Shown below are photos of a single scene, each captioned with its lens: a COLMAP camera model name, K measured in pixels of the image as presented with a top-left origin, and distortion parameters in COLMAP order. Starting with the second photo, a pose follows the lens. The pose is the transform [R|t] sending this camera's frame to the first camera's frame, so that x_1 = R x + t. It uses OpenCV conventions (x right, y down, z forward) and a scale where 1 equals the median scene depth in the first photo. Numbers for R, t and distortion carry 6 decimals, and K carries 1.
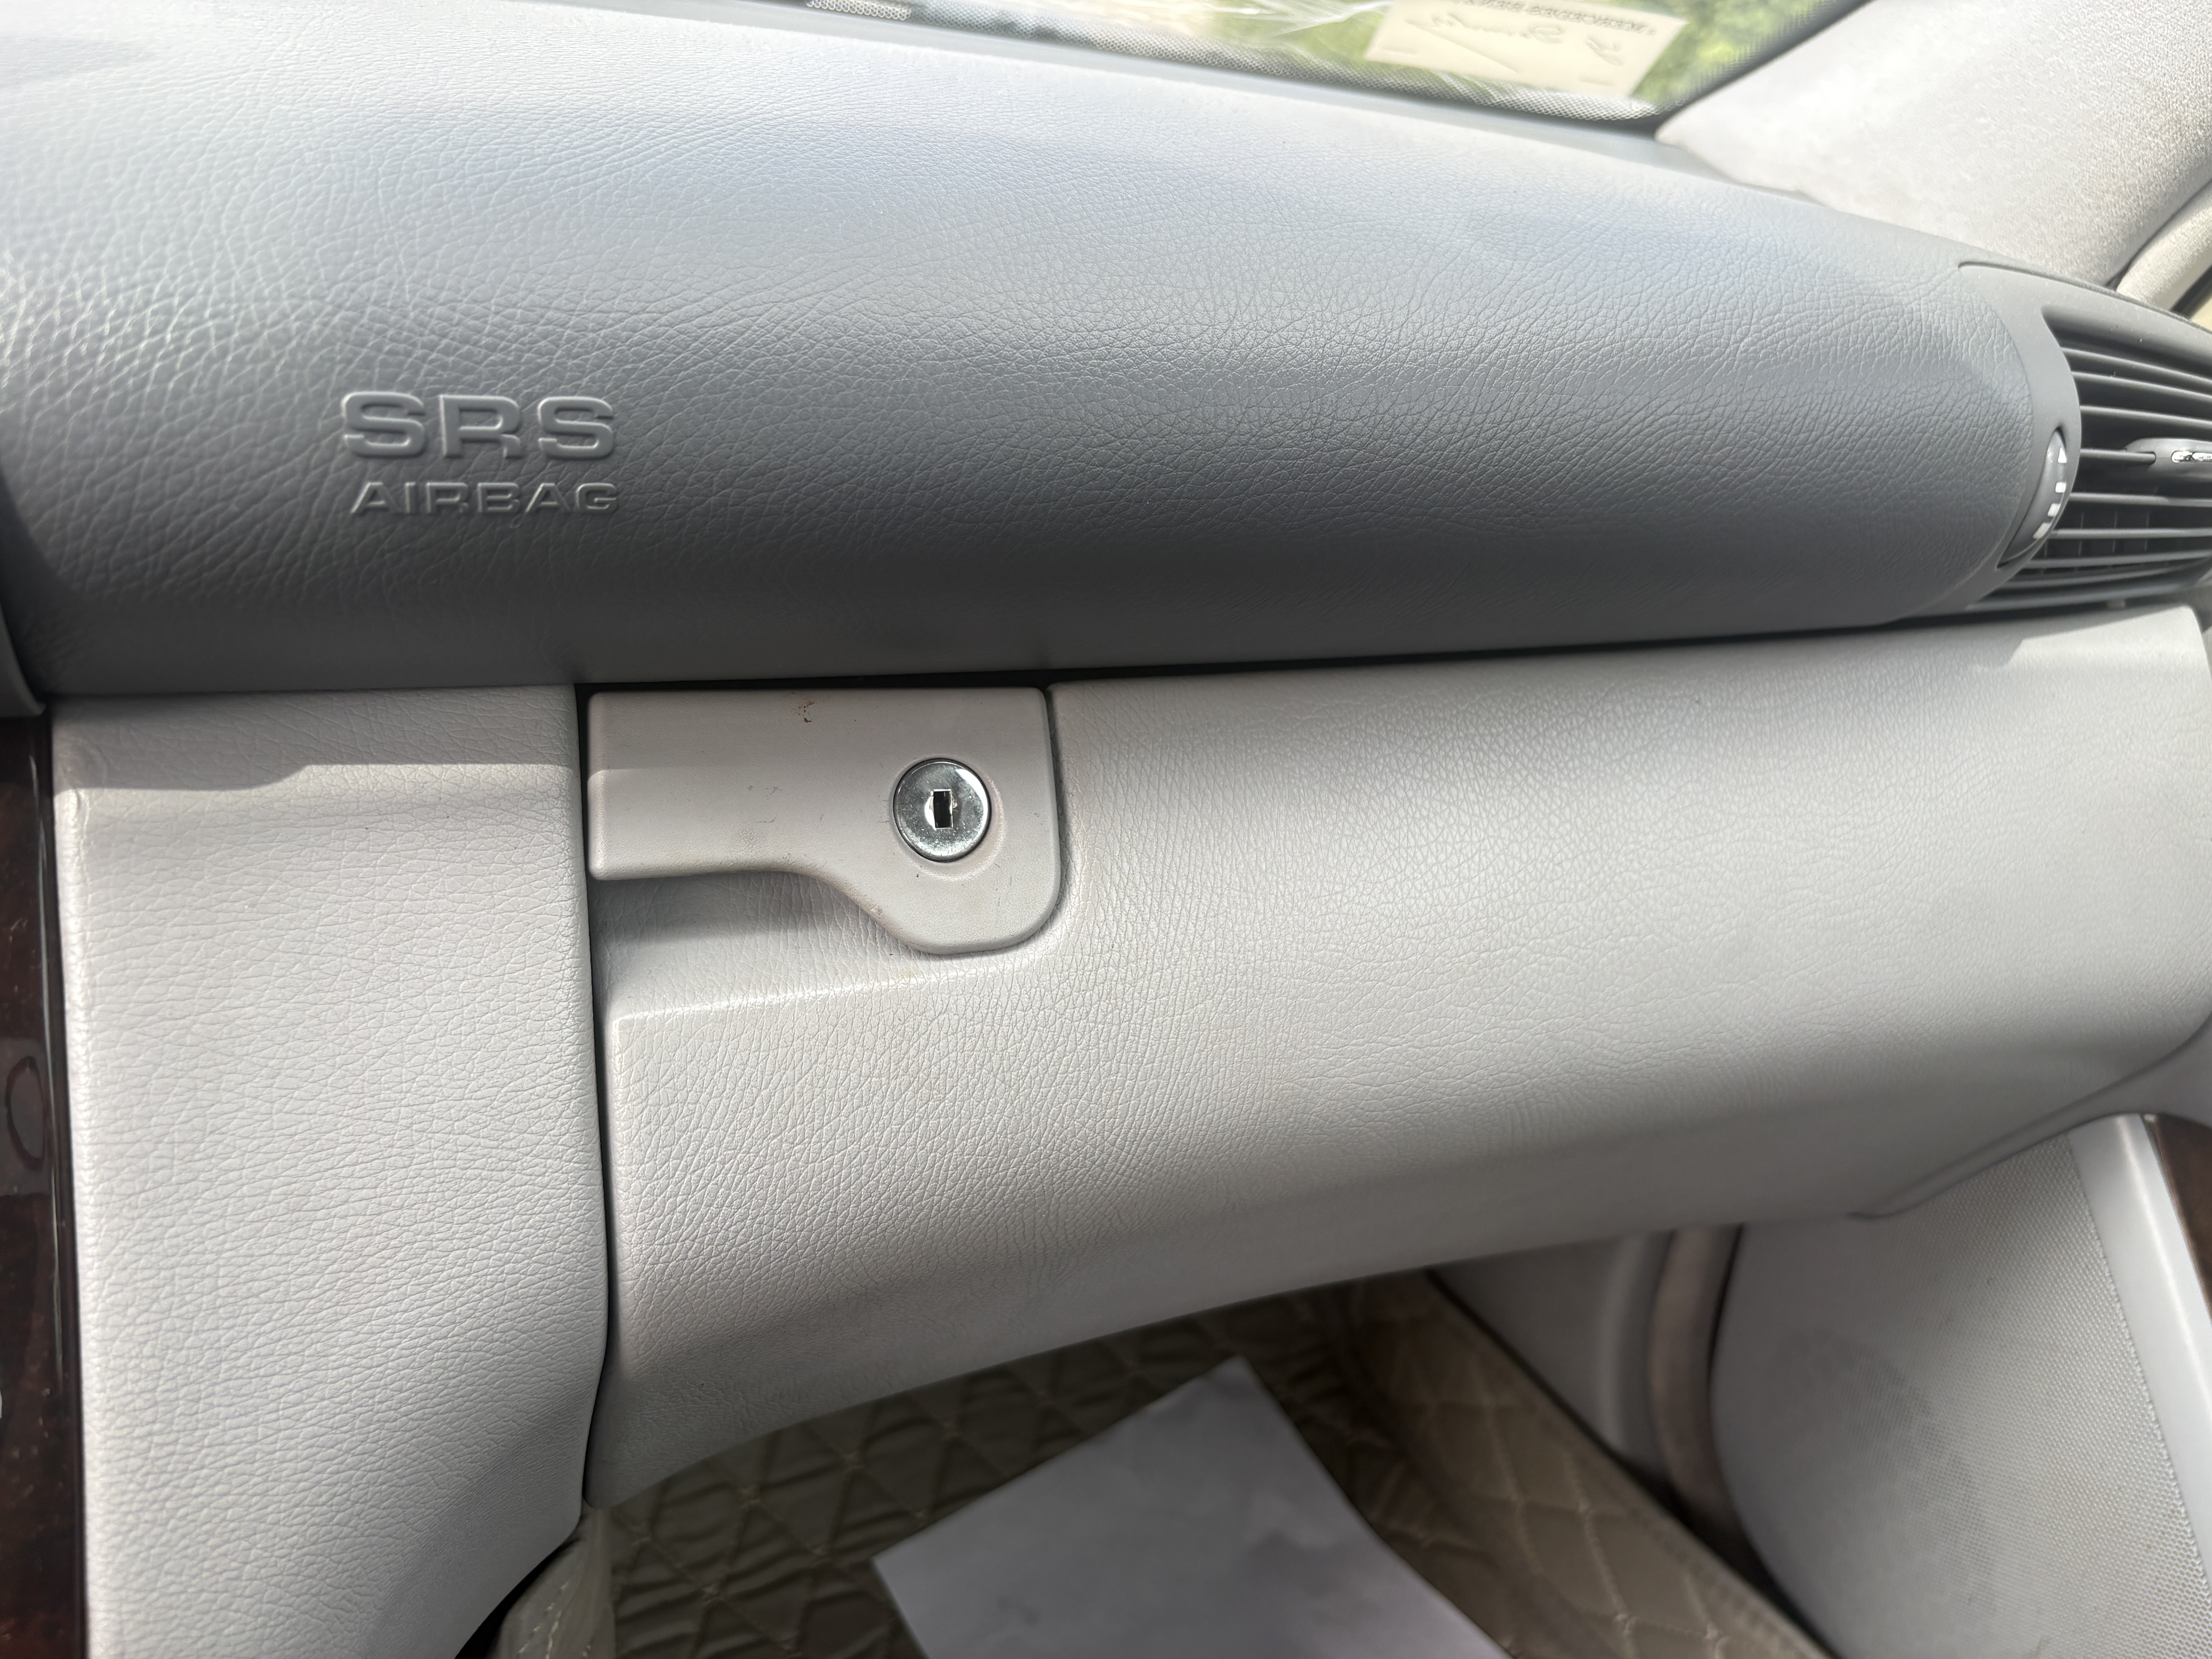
lens RADIAL K [[1680.9, 0, 1106.4], [0, 1680.9, 829.7], [0, 0, 1]] dist [0.001478, -0.009374]
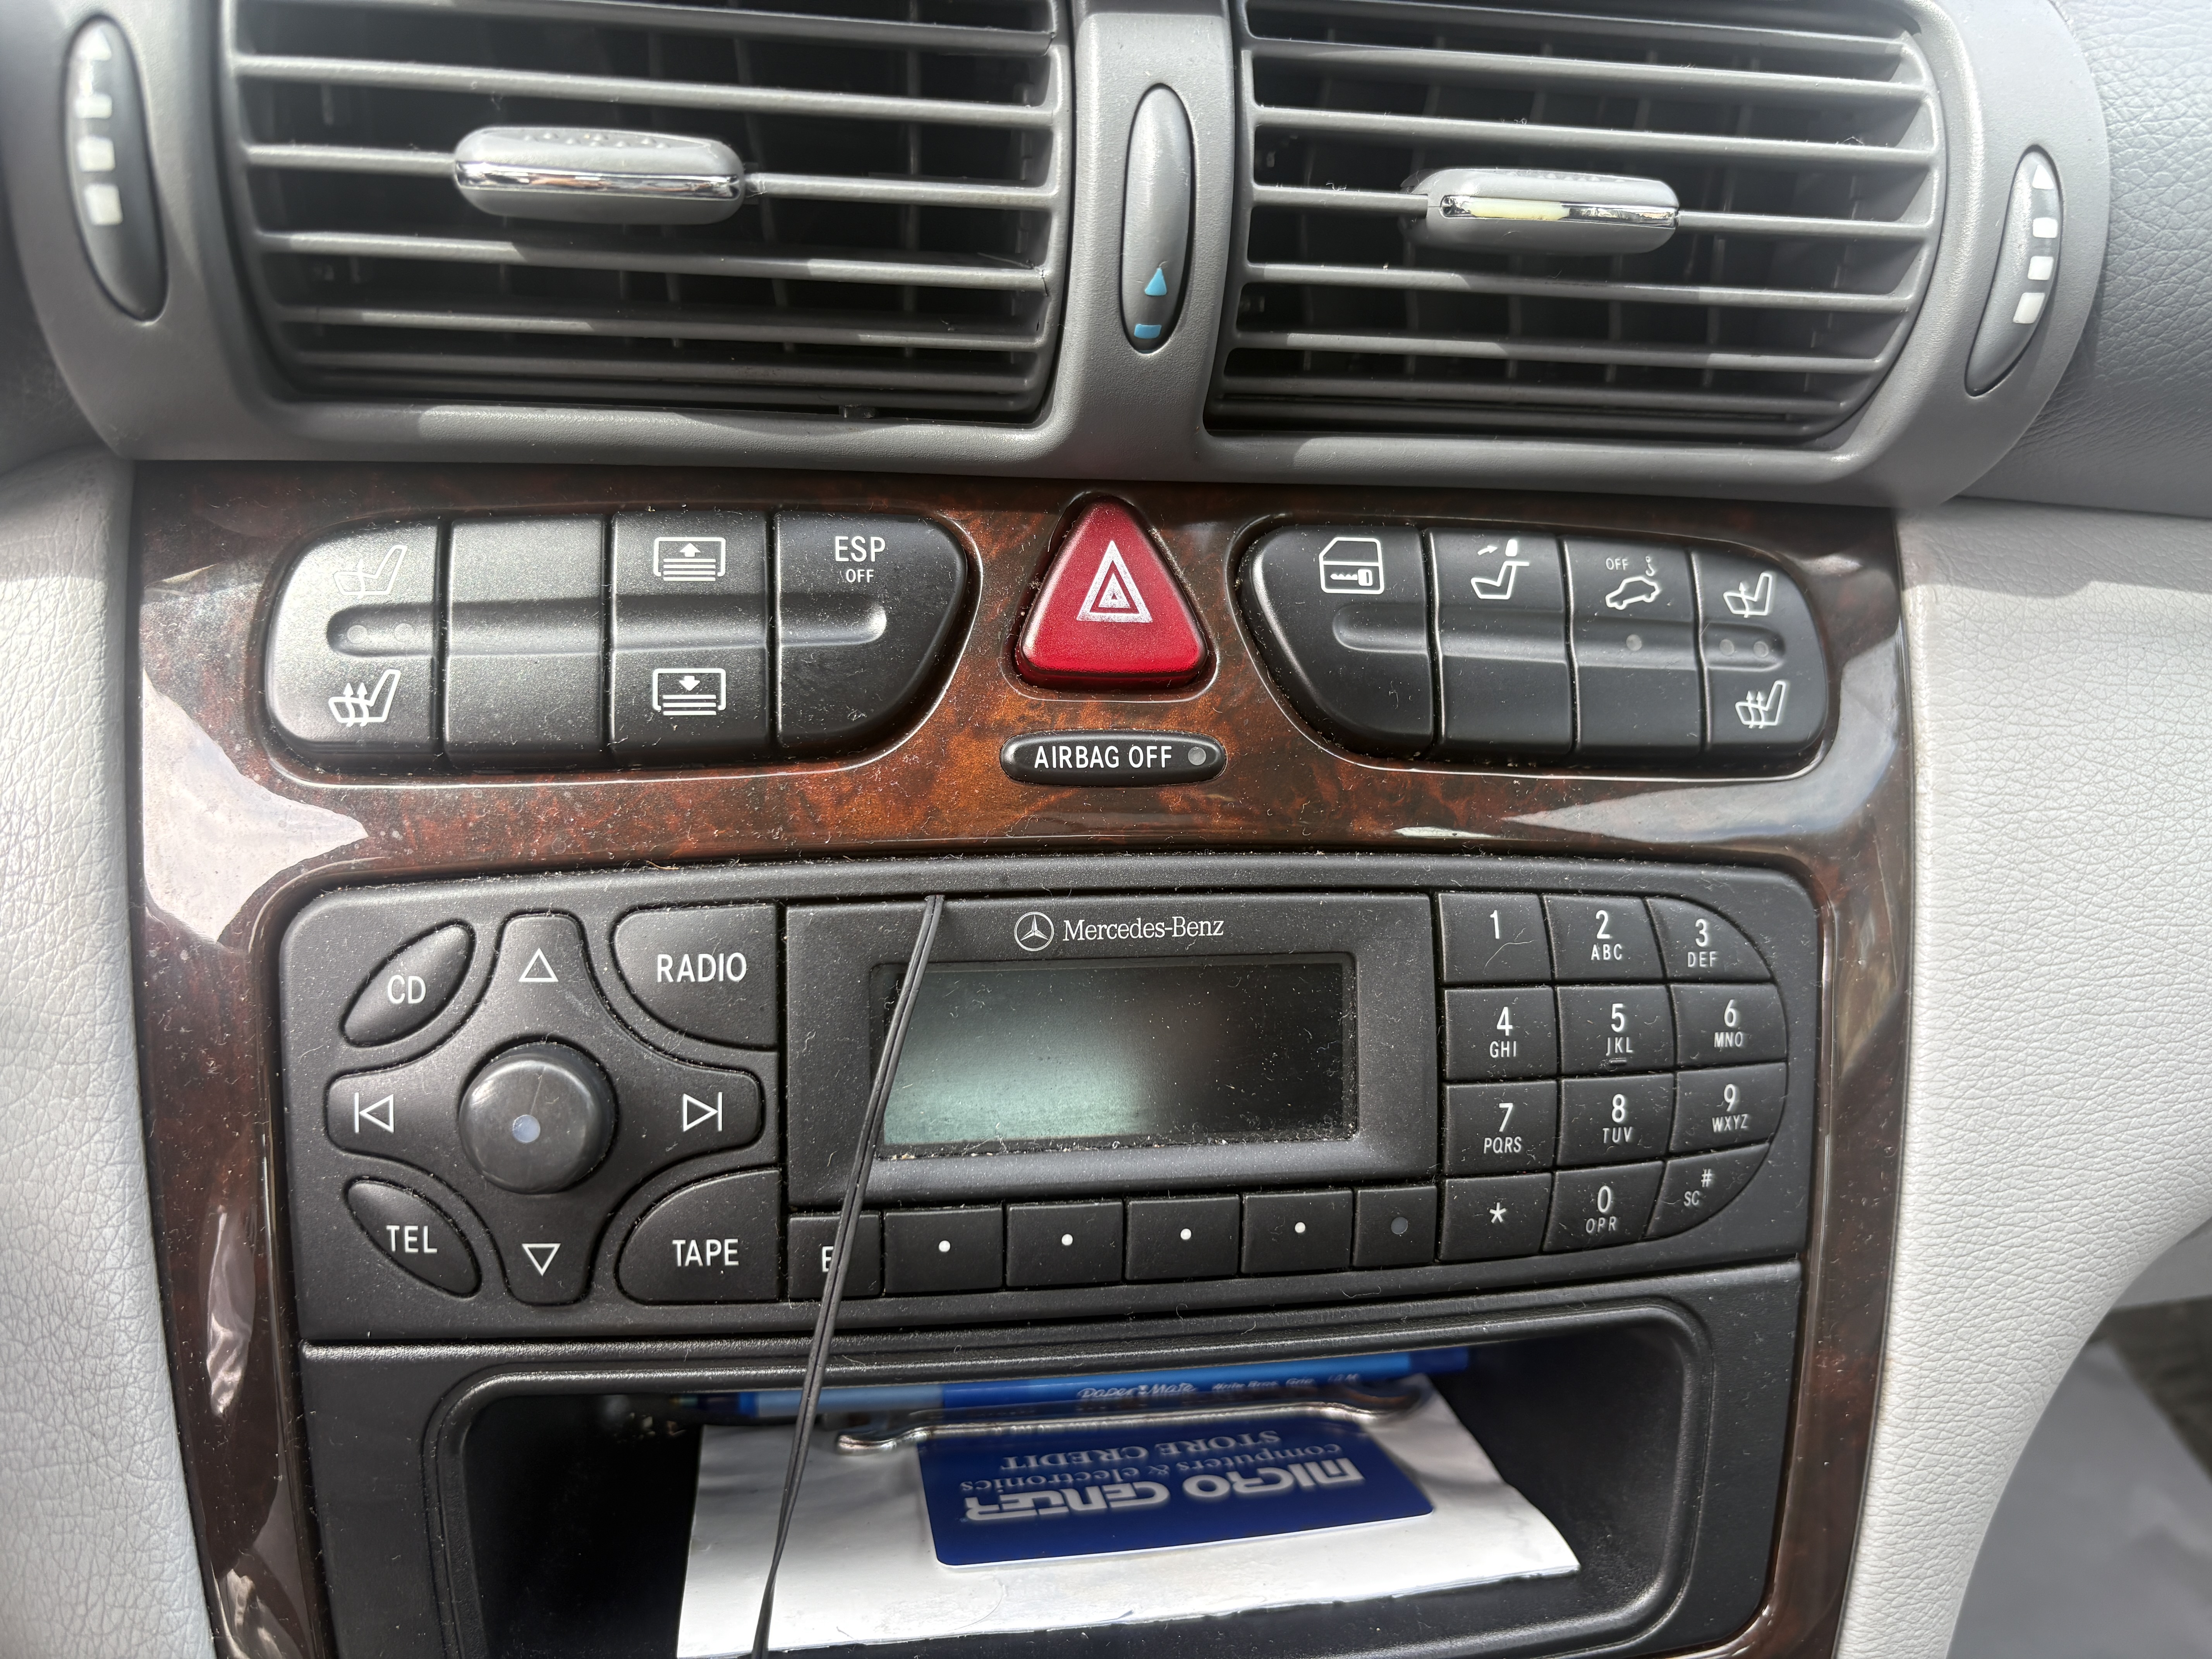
lens RADIAL K [[1680.9, 0, 1106.4], [0, 1680.9, 827.8], [0, 0, 1]] dist [0.001478, -0.009374]
pose [[0.965993, 0.098893, -0.238910, -0.838727], [-0.092144, 0.994971, 0.039281, 0.131645], [0.241593, -0.015931, 0.970247, -0.138460]]
